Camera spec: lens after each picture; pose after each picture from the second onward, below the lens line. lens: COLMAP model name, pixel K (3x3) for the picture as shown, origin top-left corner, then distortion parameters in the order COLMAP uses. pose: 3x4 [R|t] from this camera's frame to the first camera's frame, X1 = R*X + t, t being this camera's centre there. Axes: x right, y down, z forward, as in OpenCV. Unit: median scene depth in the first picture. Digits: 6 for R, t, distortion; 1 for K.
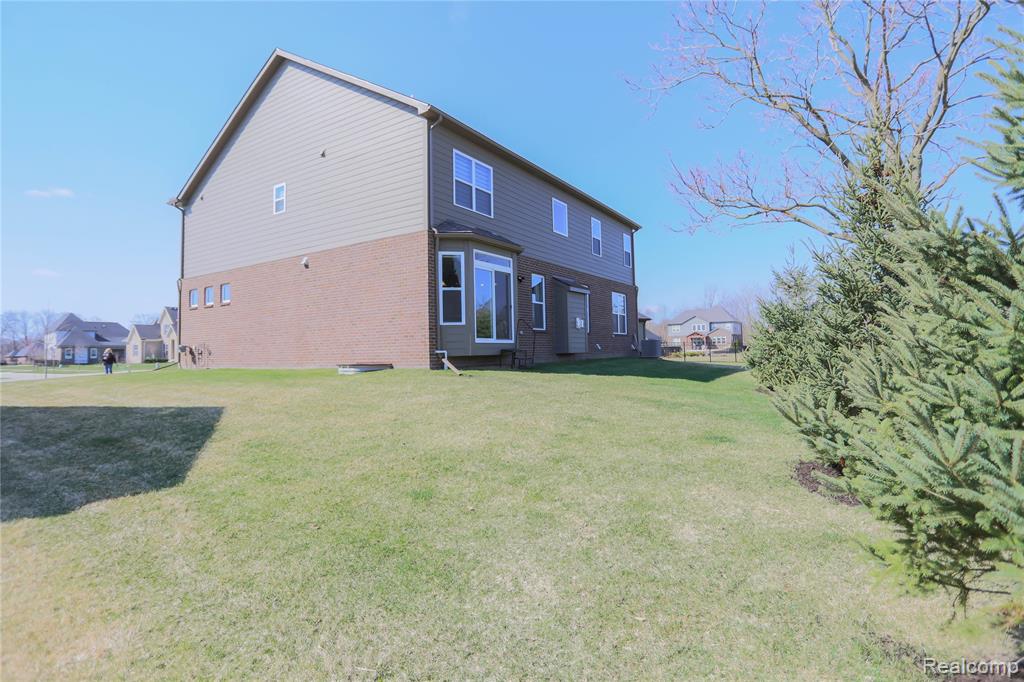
lens RADIAL K [[541.3, 0, 517.1], [0, 541.3, 337.5], [0, 0, 1]] dist [-0.064459, 0.030860]
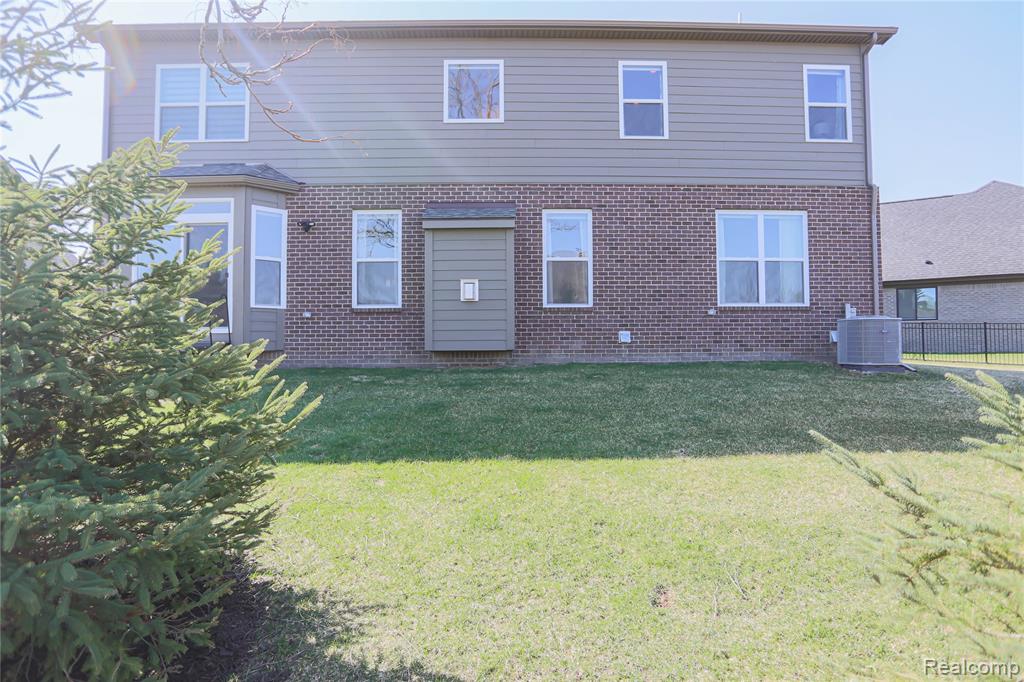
lens RADIAL K [[478.6, 0, 512.0], [0, 478.6, 341.0], [0, 0, 1]] dist [-0.055152, 0.016968]
pose [[0.545085, -0.004397, -0.838369, 0.367807], [0.025245, 0.999619, 0.011171, 0.011277], [0.838001, -0.027253, 0.544988, 0.595188]]
